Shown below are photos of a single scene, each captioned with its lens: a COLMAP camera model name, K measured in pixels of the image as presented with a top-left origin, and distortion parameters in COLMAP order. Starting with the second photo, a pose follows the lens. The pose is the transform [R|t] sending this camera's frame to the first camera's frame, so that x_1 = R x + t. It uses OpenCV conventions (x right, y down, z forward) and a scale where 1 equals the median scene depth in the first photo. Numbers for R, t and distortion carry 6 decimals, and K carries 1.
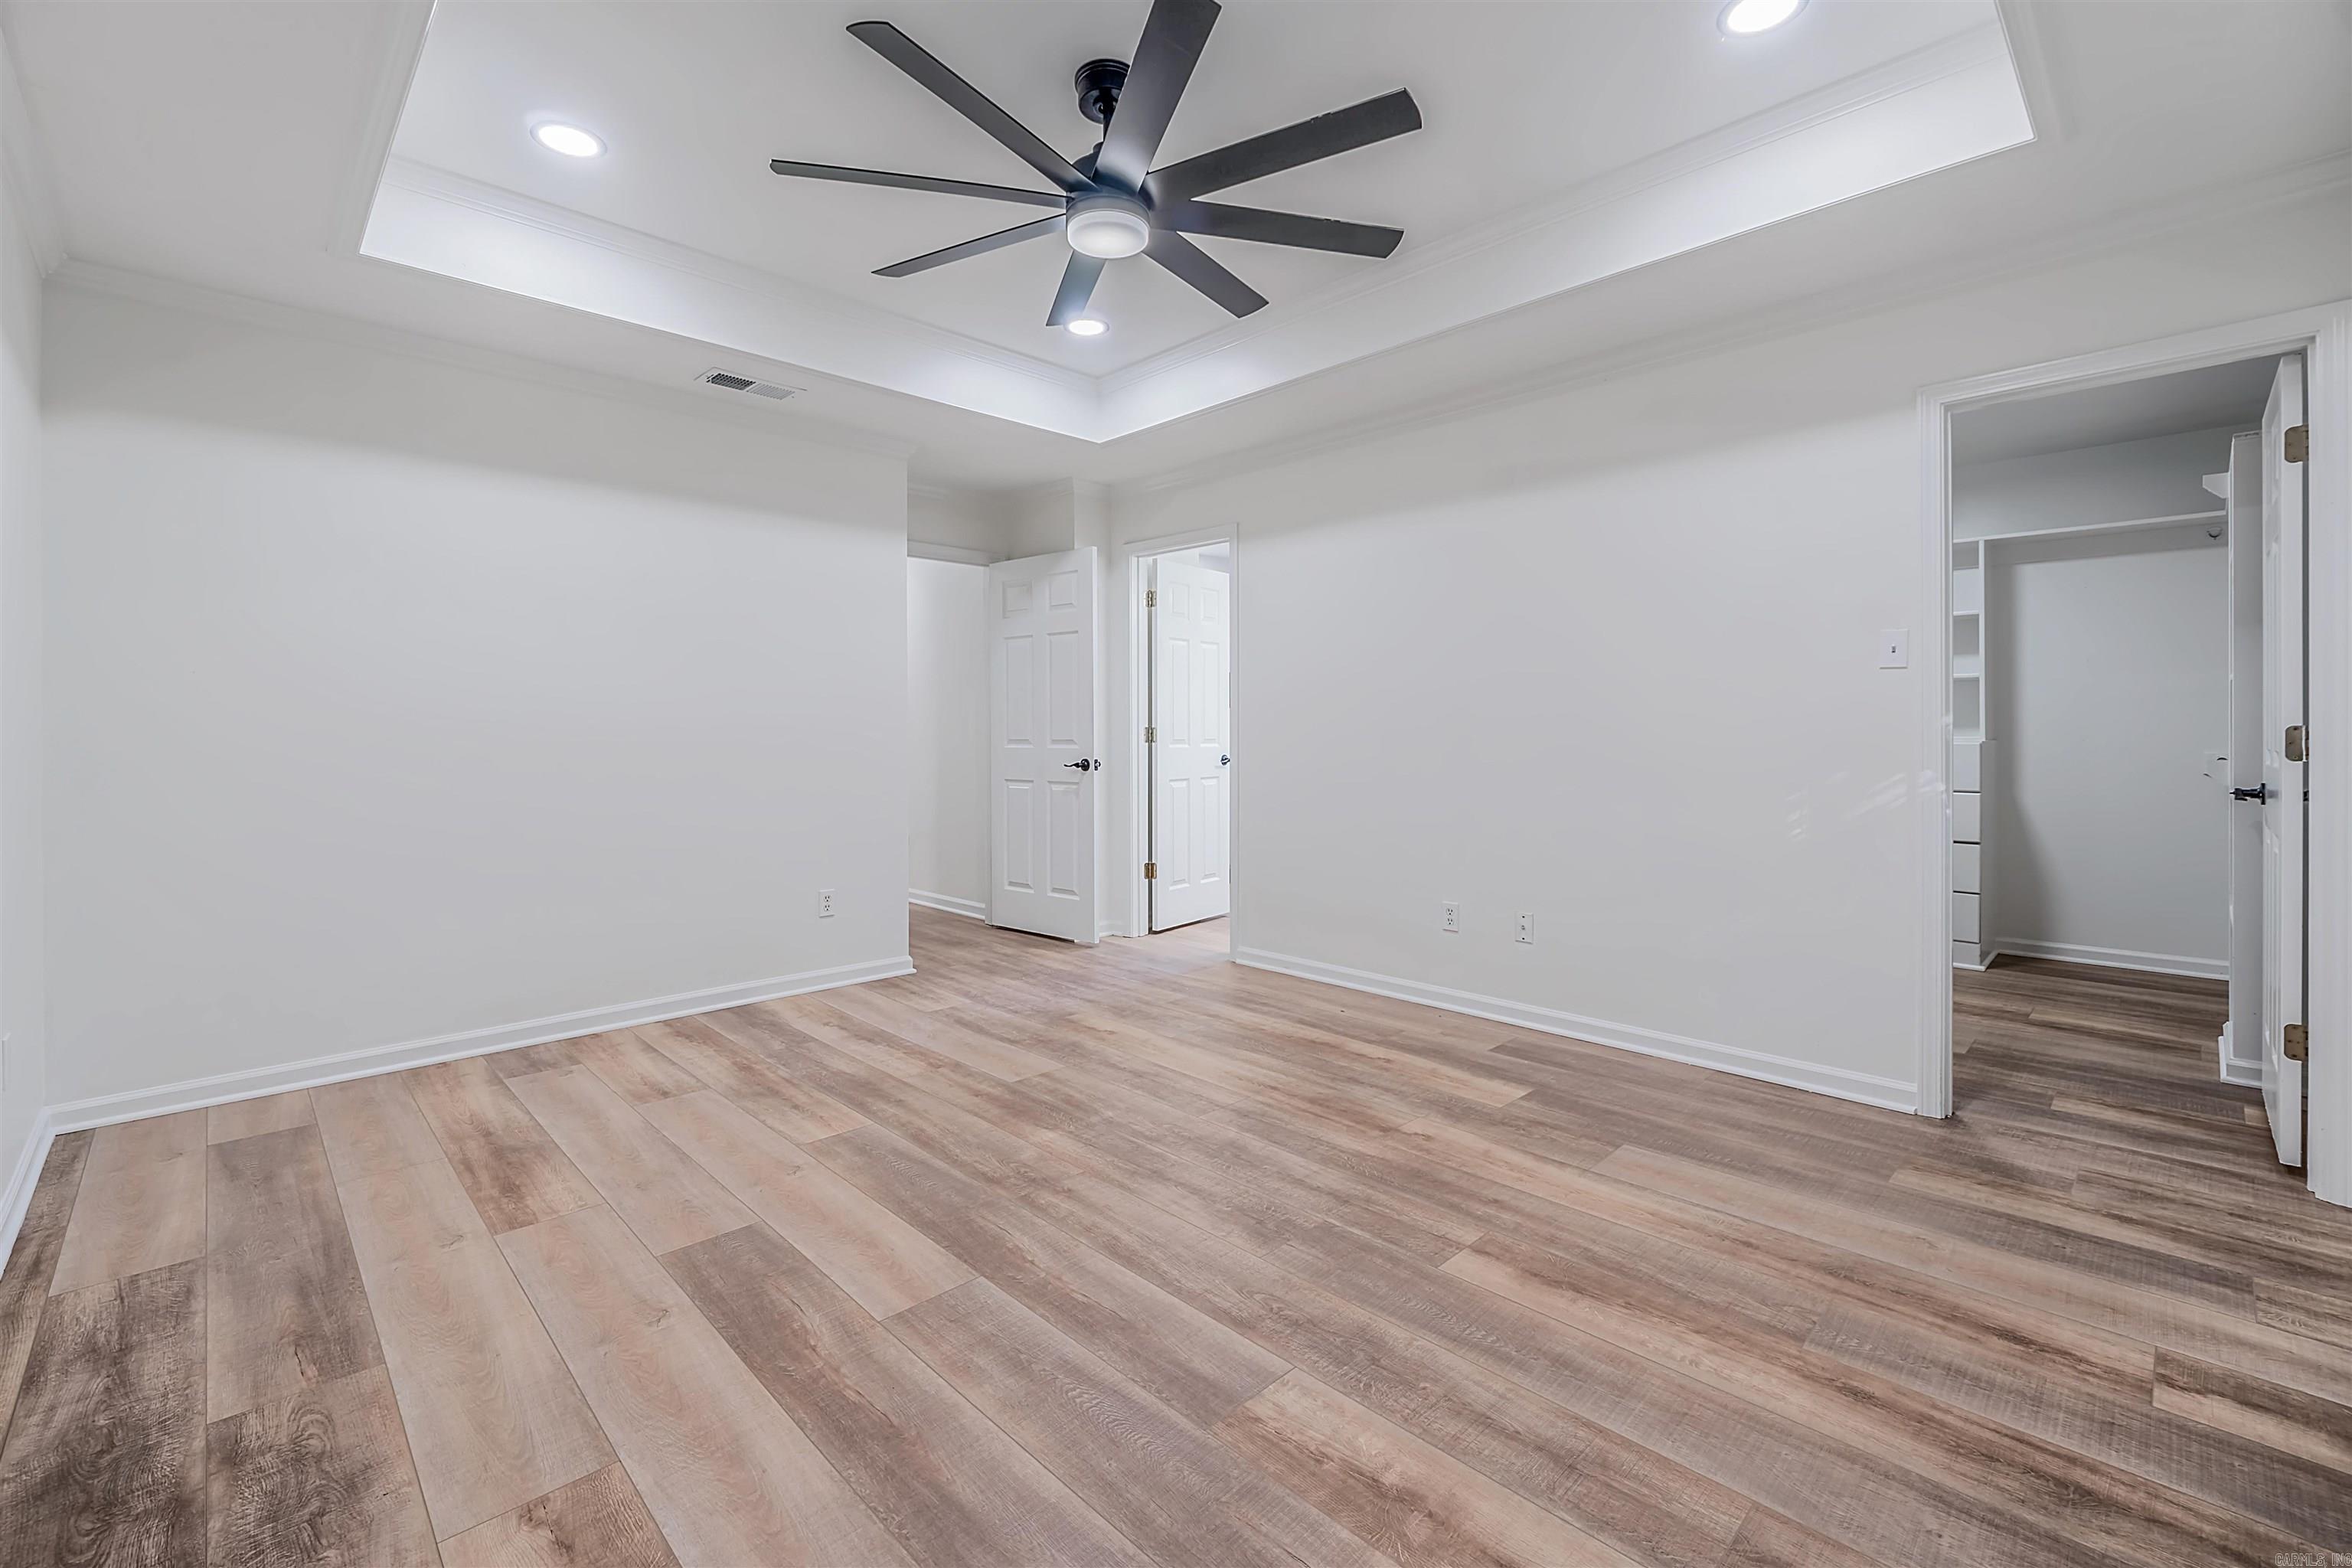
lens RADIAL K [[1002.9, 0, 1168.5], [0, 1002.9, 753.2], [0, 0, 1]] dist [-0.002530, 0.000013]
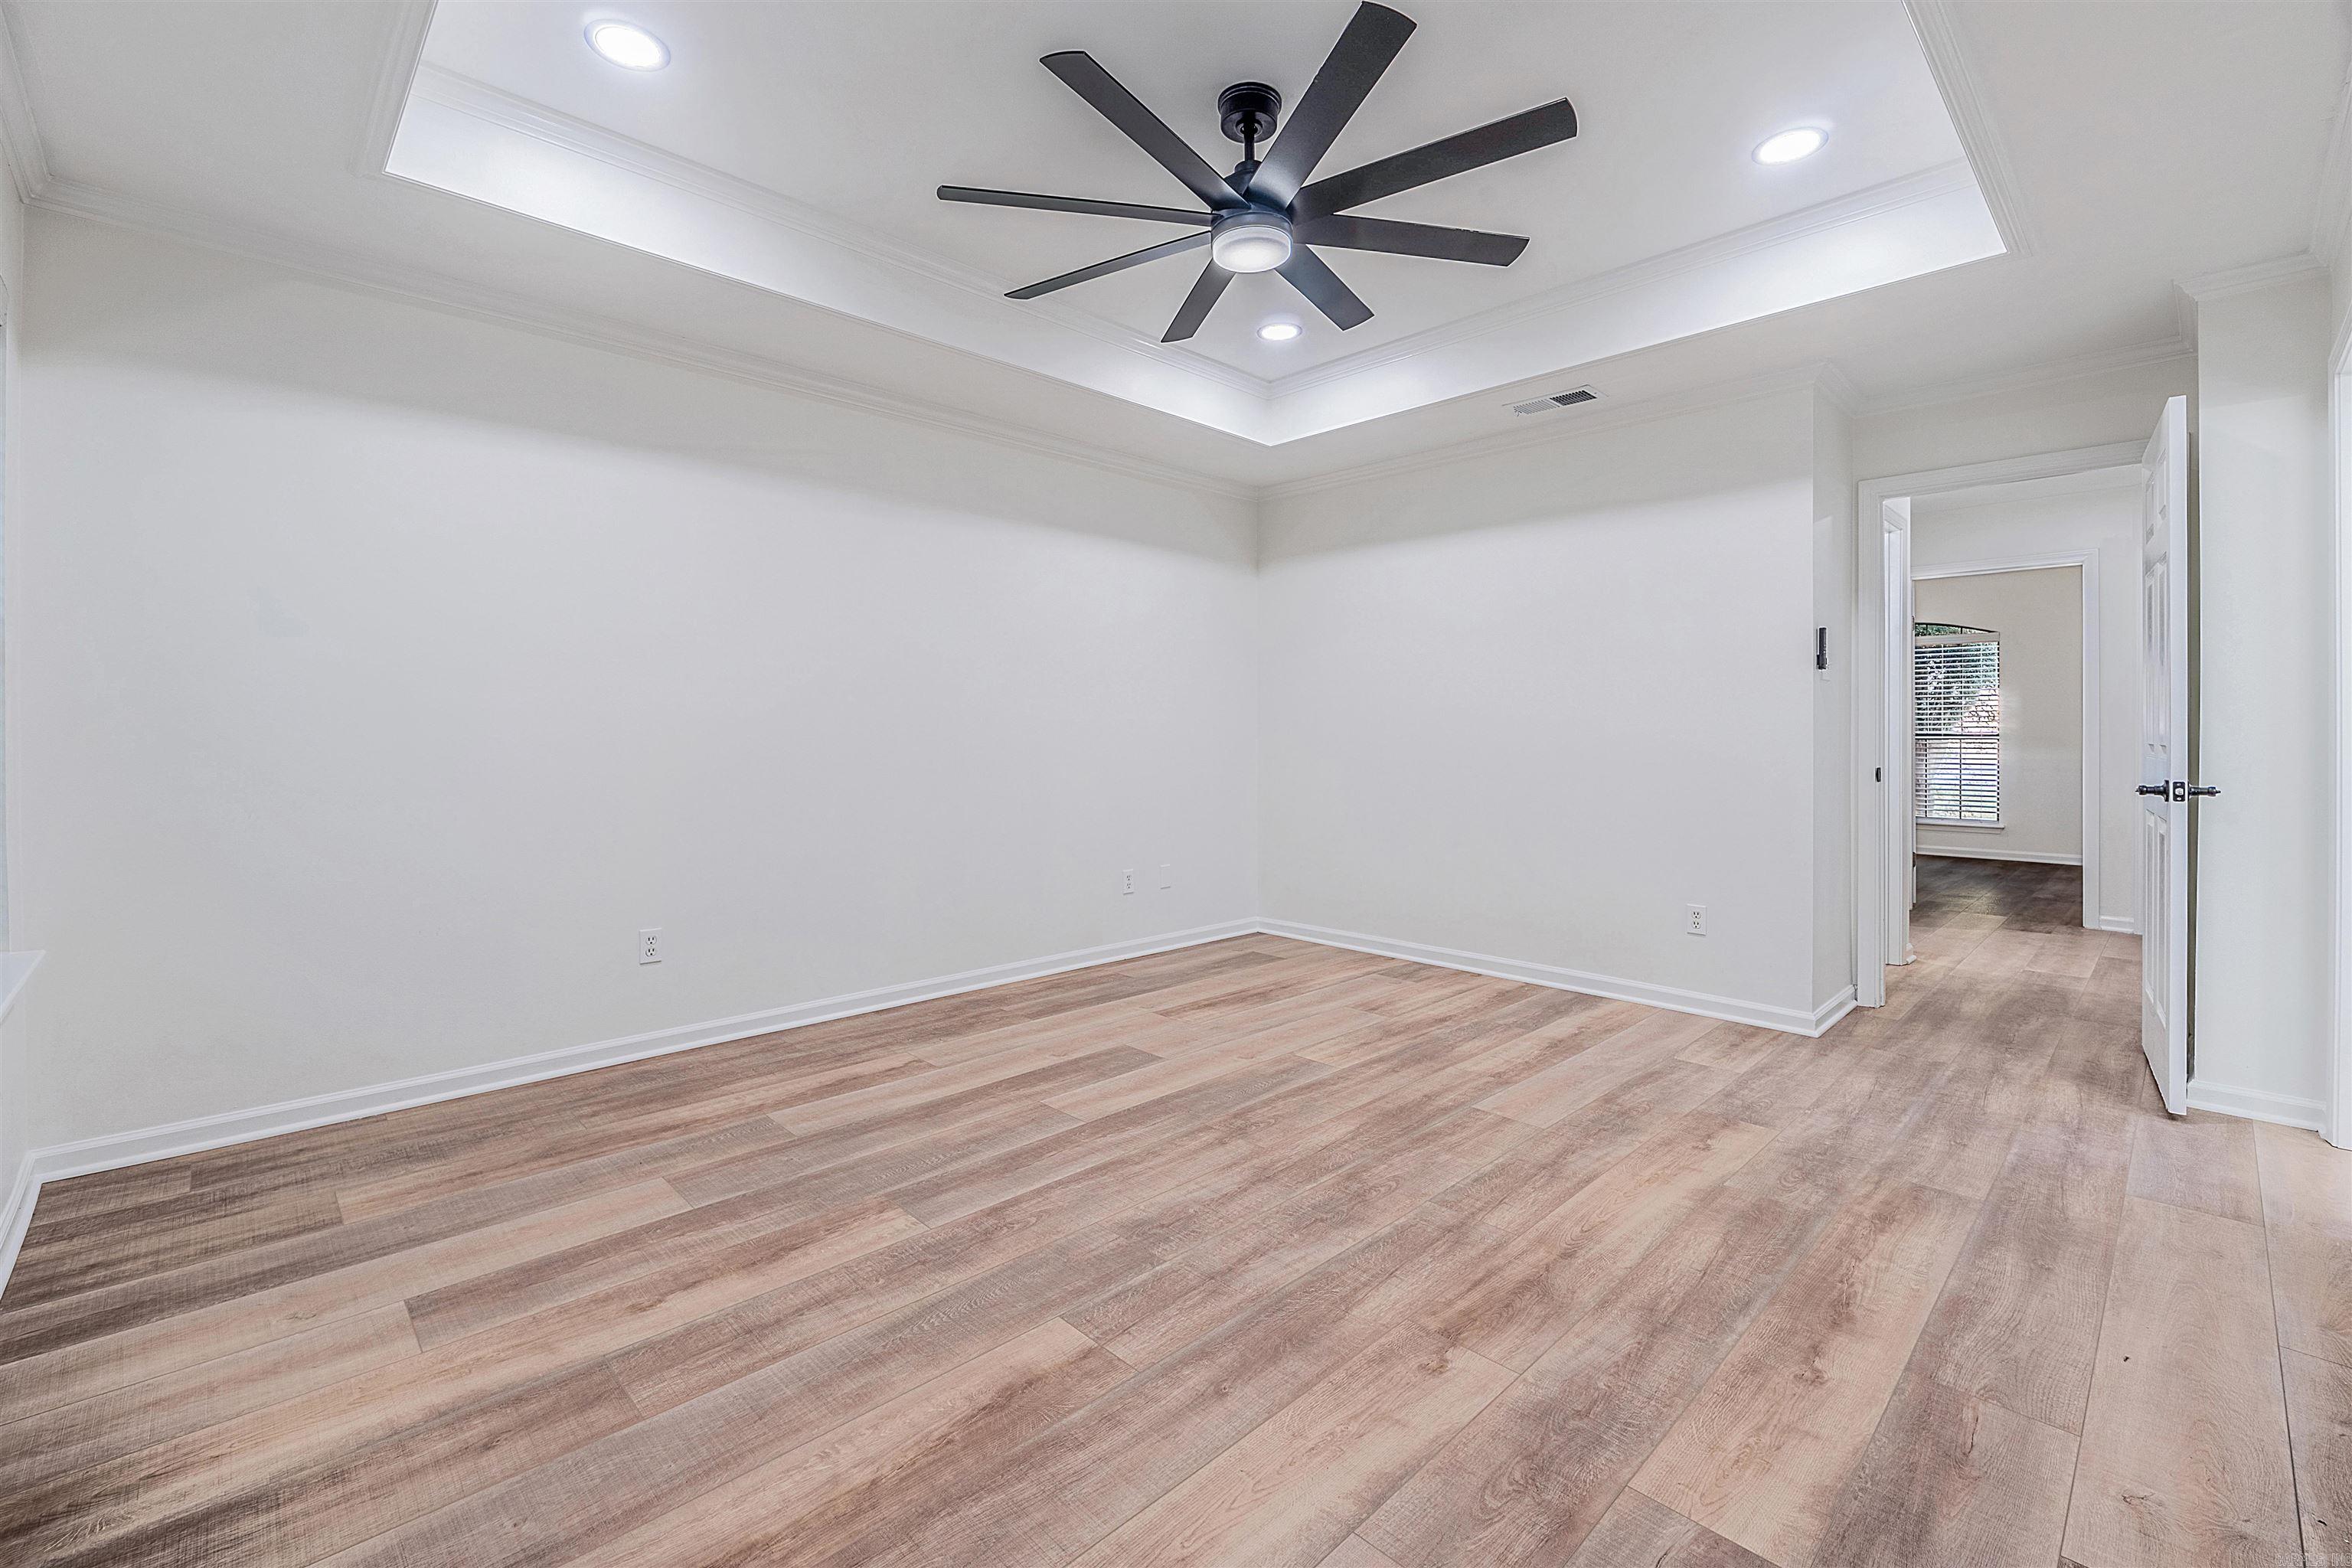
lens RADIAL K [[1002.9, 0, 1168.5], [0, 1002.9, 753.2], [0, 0, 1]] dist [-0.002530, 0.000013]
pose [[-0.003013, 0.024350, -0.999699, 0.992165], [-0.022703, 0.999444, 0.024413, -0.019944], [0.999738, 0.022770, -0.002458, 0.926910]]
